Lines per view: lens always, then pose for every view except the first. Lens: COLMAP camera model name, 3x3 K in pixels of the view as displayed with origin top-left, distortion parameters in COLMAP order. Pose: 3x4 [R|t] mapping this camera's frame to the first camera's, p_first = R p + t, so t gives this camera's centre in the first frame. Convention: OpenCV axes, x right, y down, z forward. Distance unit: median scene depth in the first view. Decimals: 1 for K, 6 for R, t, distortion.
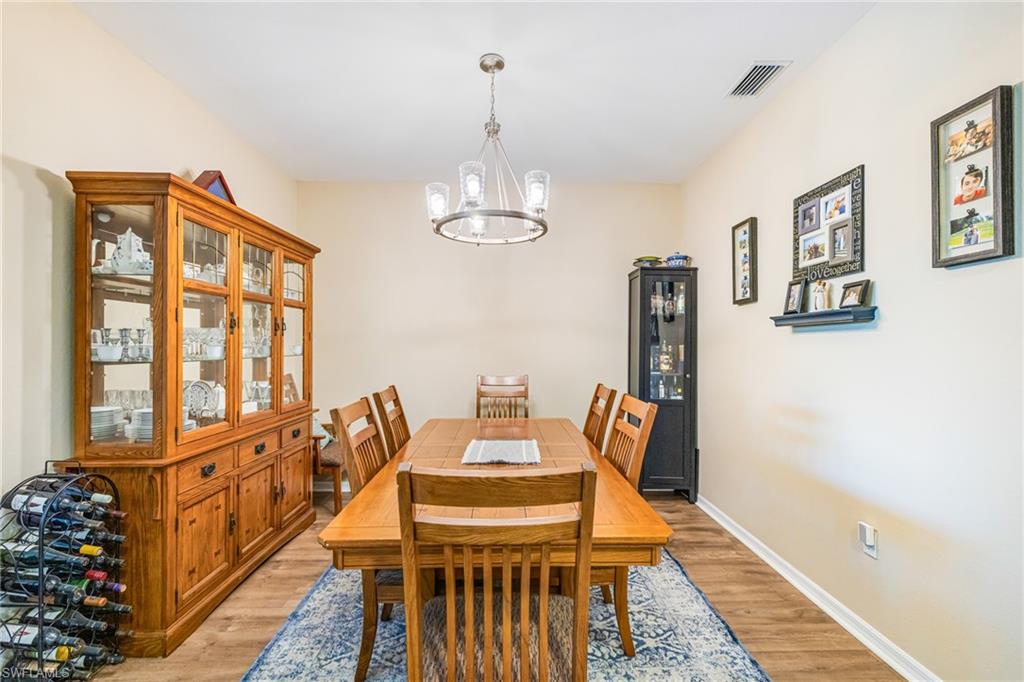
lens RADIAL K [[445.9, 0, 512.5], [0, 445.9, 342.4], [0, 0, 1]] dist [0.000377, -0.000233]
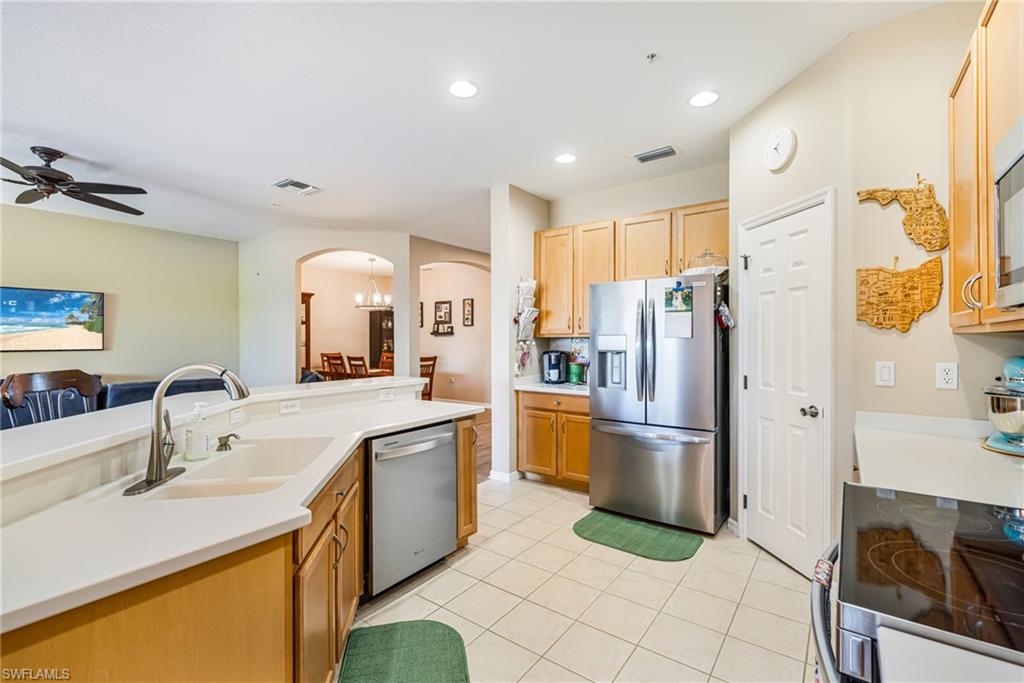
lens RADIAL K [[445.9, 0, 512.5], [0, 445.9, 342.9], [0, 0, 1]] dist [0.000377, -0.000233]
pose [[0.609213, -0.006338, 0.792981, -2.388679], [-0.001411, 0.999958, 0.009077, -0.007887], [-0.793005, -0.006648, 0.609178, -2.219188]]
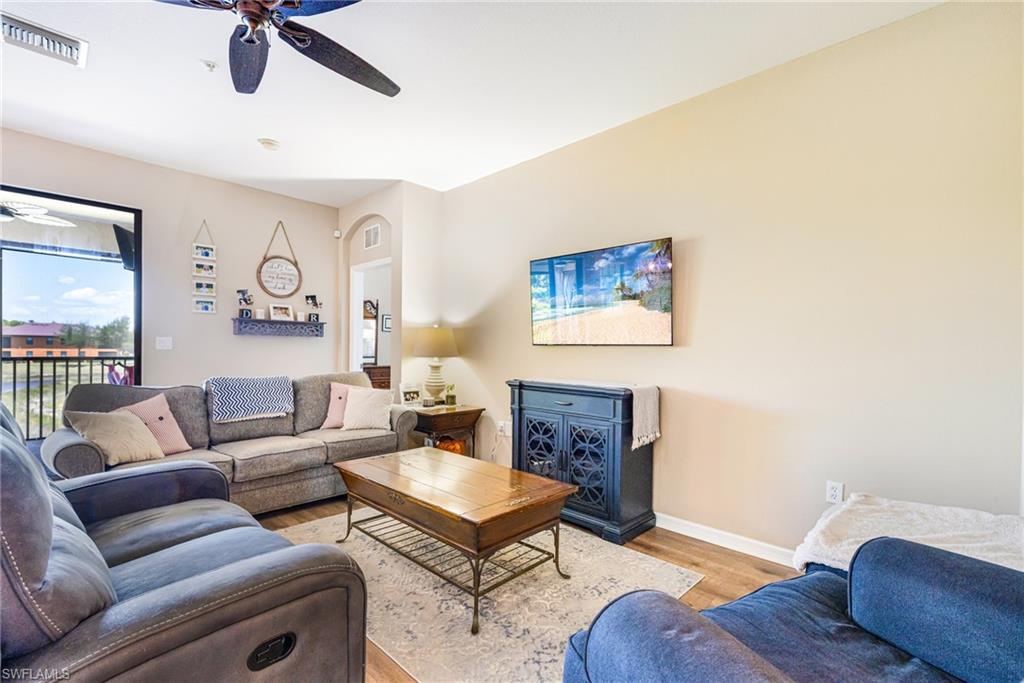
lens RADIAL K [[451.8, 0, 515.5], [0, 451.8, 352.8], [0, 0, 1]] dist [0.001152, 0.000083]
pose [[0.718888, 0.016997, -0.694918, -1.078376], [-0.012227, 0.999856, 0.011807, 0.083844], [0.695018, 0.000009, 0.718992, -0.060911]]
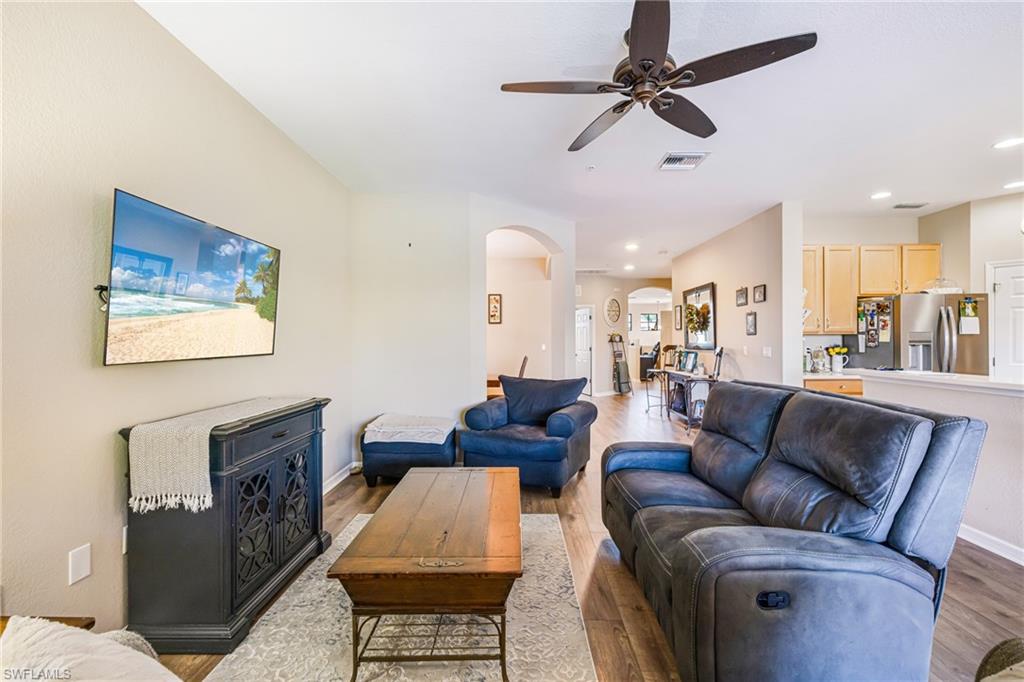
lens RADIAL K [[445.9, 0, 512.5], [0, 445.9, 342.4], [0, 0, 1]] dist [0.000377, -0.000233]
pose [[0.012809, -0.001673, 0.999917, -3.195745], [-0.000595, 0.999998, 0.001681, 0.027744], [-0.999918, -0.000617, 0.012808, 0.532910]]
